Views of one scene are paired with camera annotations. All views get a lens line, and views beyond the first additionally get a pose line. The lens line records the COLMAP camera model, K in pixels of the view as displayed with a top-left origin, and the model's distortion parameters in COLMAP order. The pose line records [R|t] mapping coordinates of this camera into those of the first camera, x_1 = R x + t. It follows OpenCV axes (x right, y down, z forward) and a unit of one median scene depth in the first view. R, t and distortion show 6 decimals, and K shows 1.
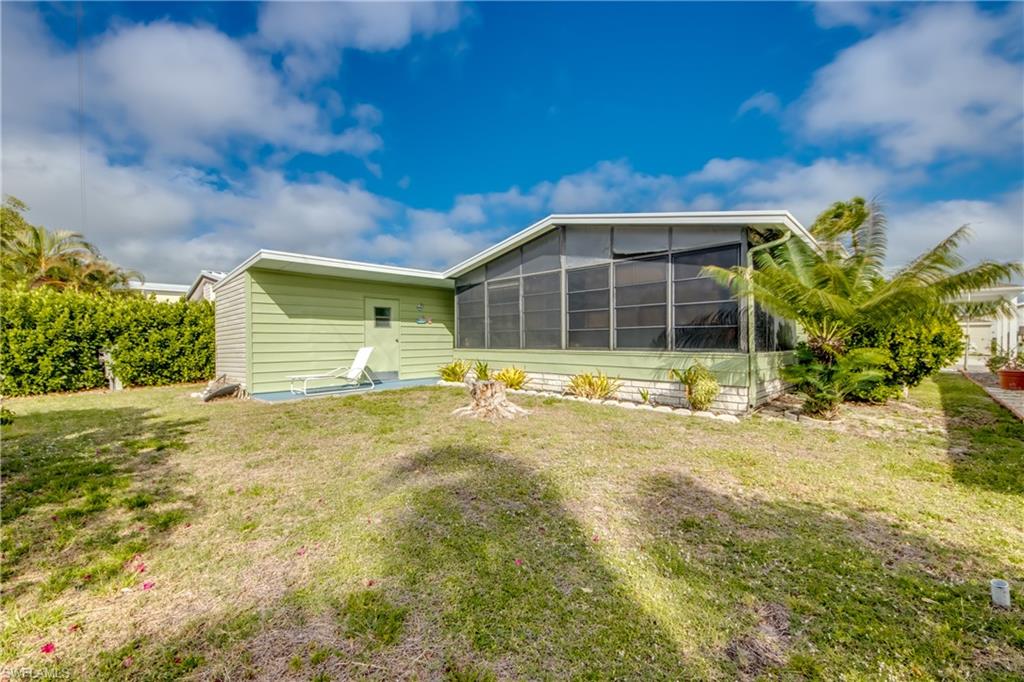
lens RADIAL K [[398.5, 0, 514.9], [0, 398.5, 339.4], [0, 0, 1]] dist [0.003596, -0.010214]
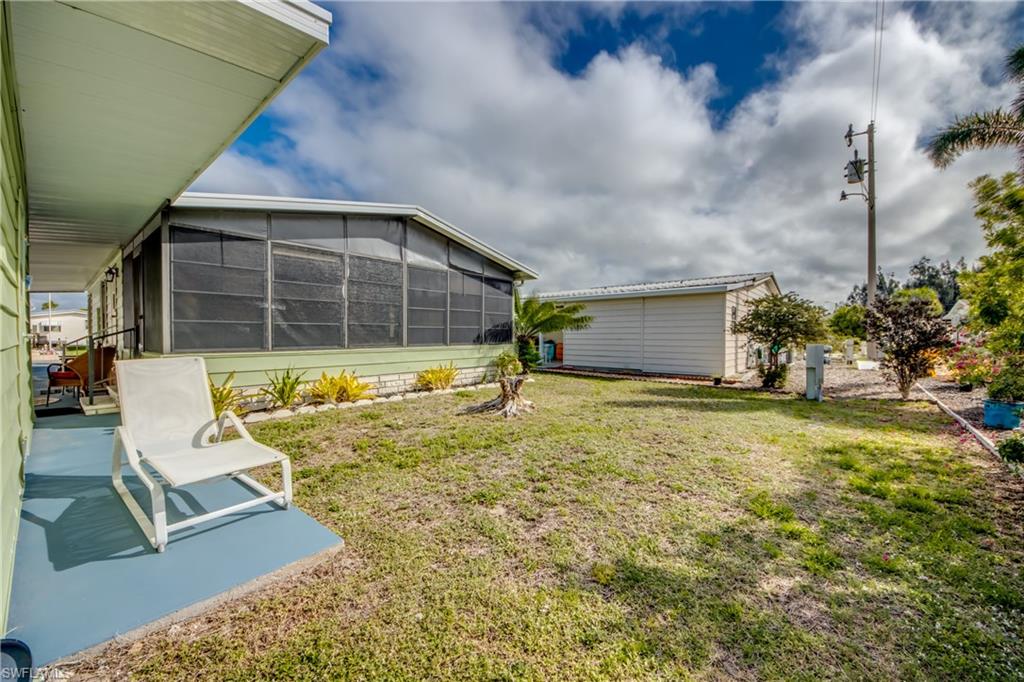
lens RADIAL K [[398.5, 0, 511.8], [0, 398.5, 341.9], [0, 0, 1]] dist [0.003596, -0.010214]
pose [[-0.074824, -0.010141, 0.997145, -0.710735], [-0.000905, 0.999949, 0.010101, 0.003106], [-0.997196, -0.000147, -0.074829, 0.683549]]
